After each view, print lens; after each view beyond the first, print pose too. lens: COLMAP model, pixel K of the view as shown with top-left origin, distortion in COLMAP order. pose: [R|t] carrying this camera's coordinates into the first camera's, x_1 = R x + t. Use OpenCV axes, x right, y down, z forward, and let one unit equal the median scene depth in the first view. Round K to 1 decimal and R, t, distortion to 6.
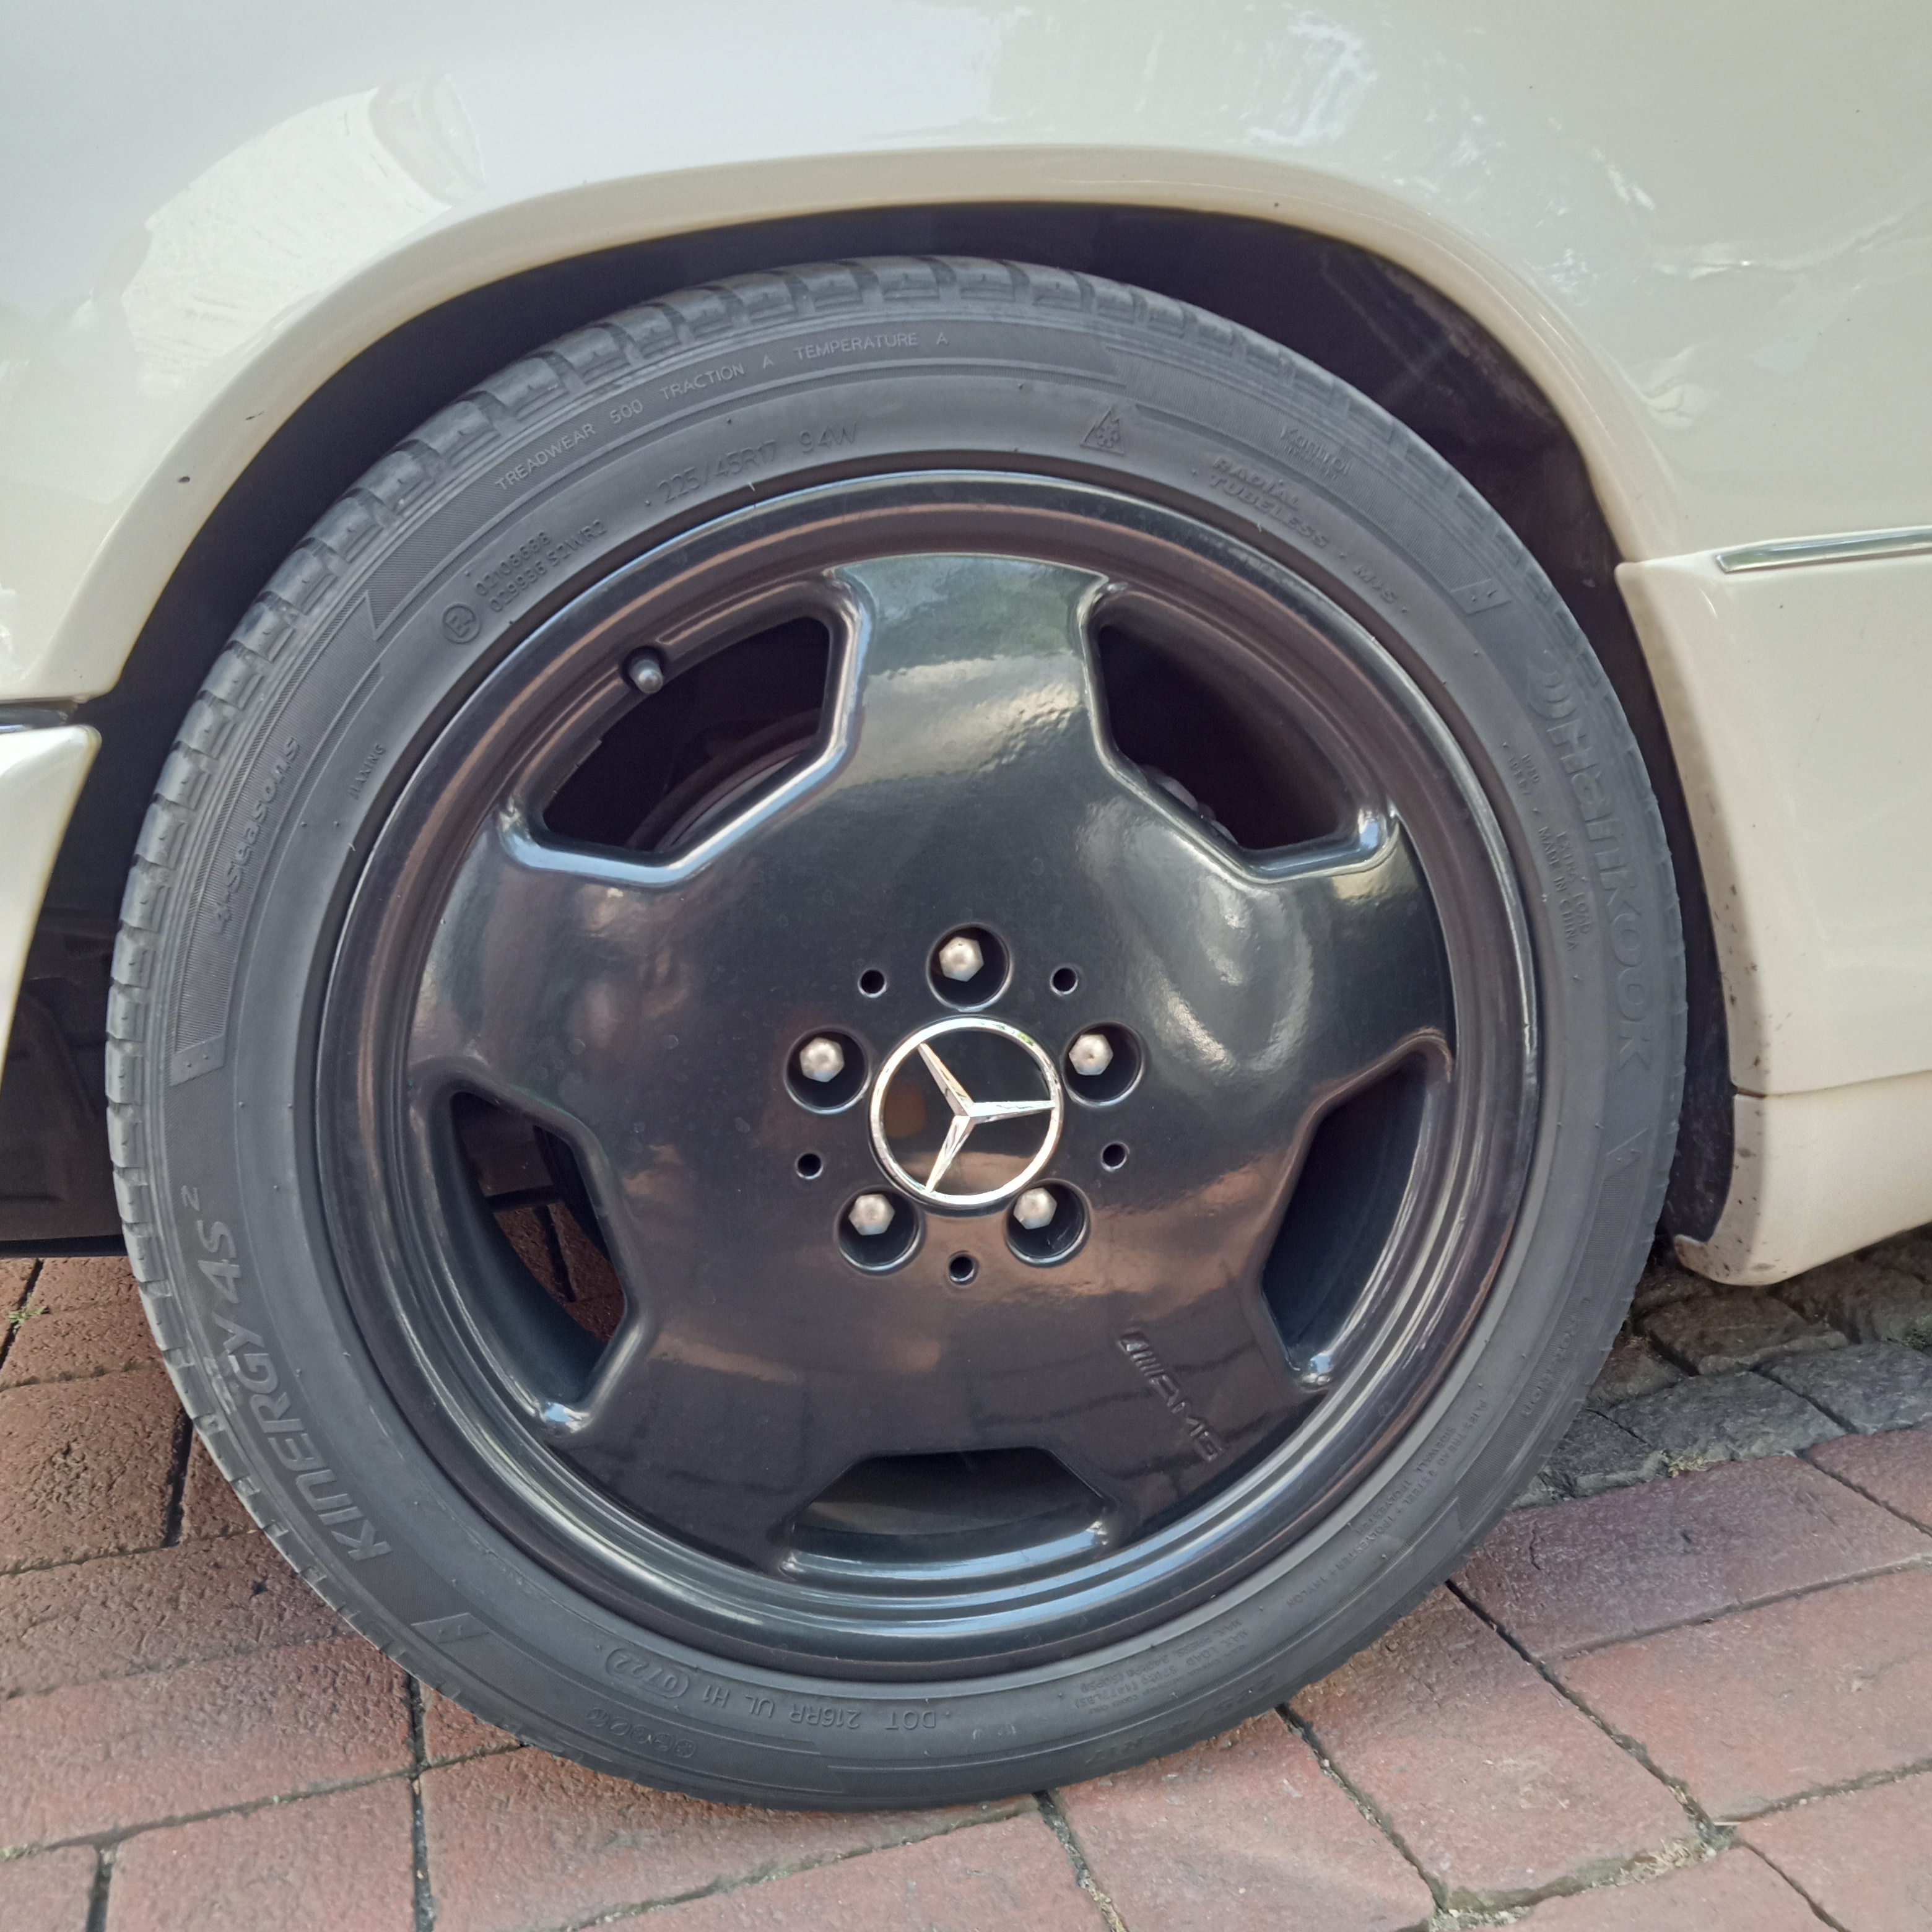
lens RADIAL K [[1960.8, 0, 962.2], [0, 1960.8, 985.0], [0, 0, 1]] dist [0.045209, -0.071692]
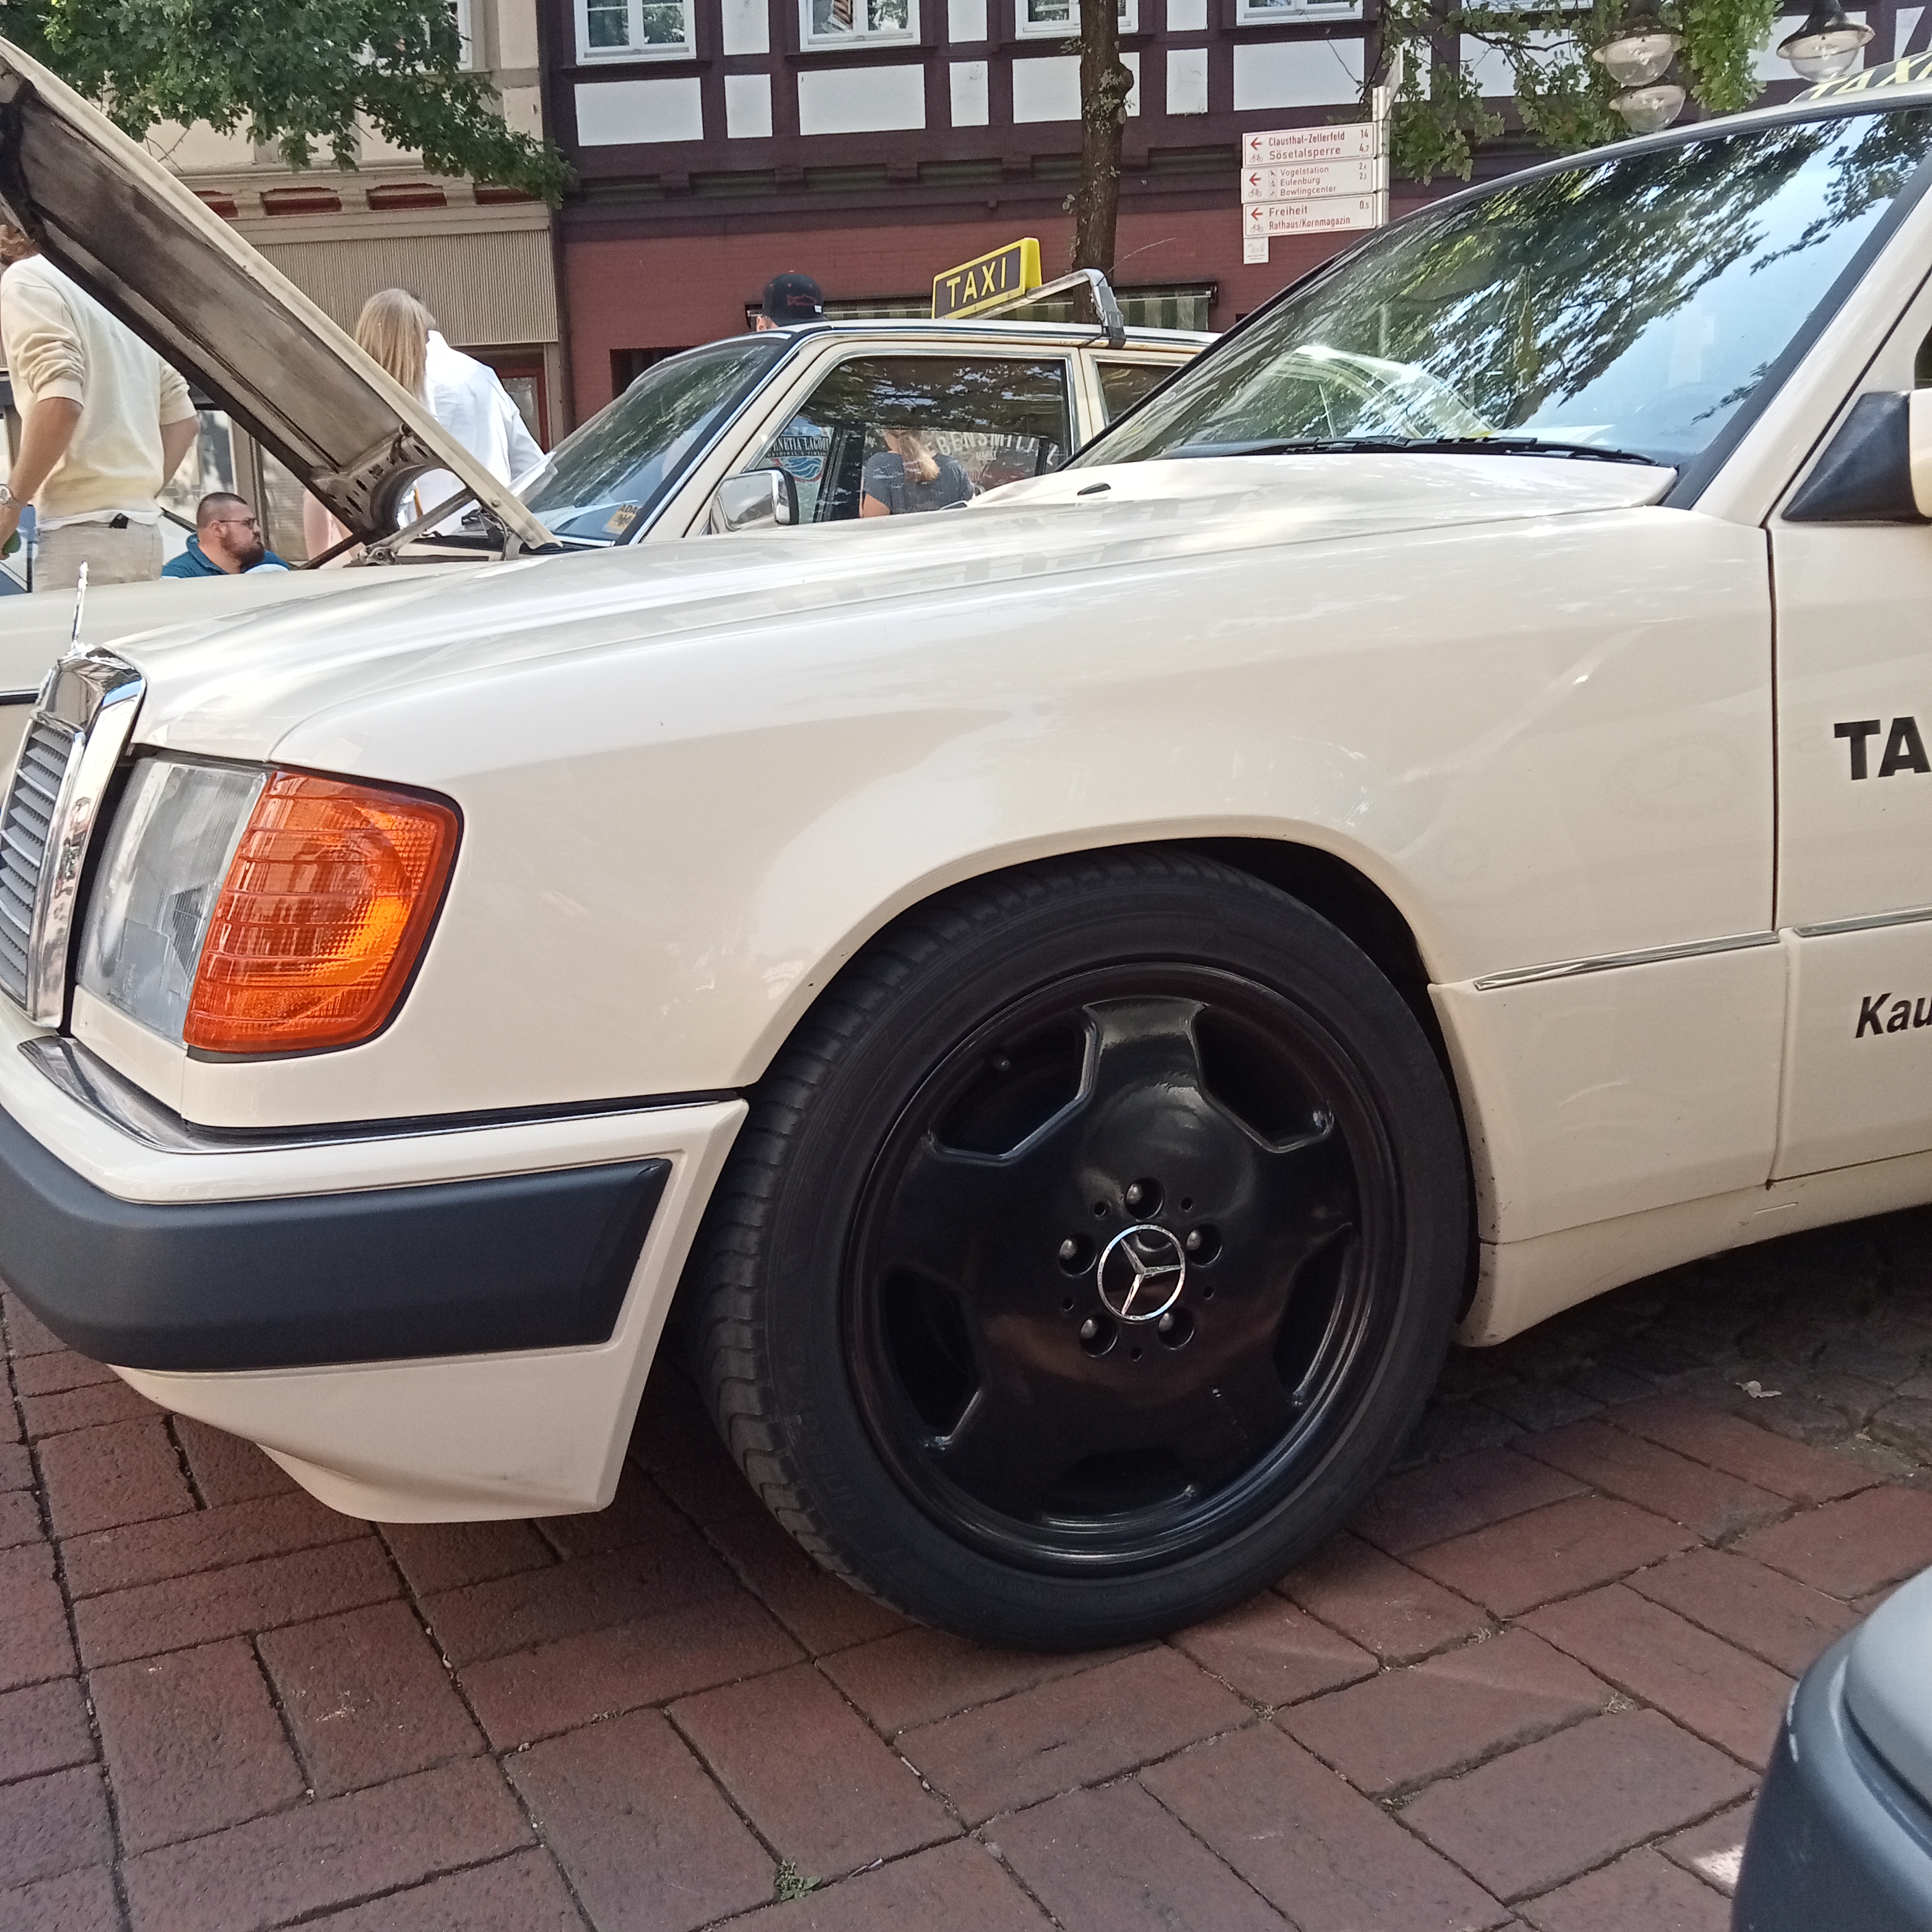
lens RADIAL K [[1903.7, 0, 966.0], [0, 1903.7, 966.0], [0, 0, 1]] dist [0.034454, -0.039733]
pose [[0.980242, -0.010395, 0.197528, -0.518749], [0.025528, 0.996915, -0.074221, -0.099485], [-0.196147, 0.077797, 0.977484, -0.822348]]
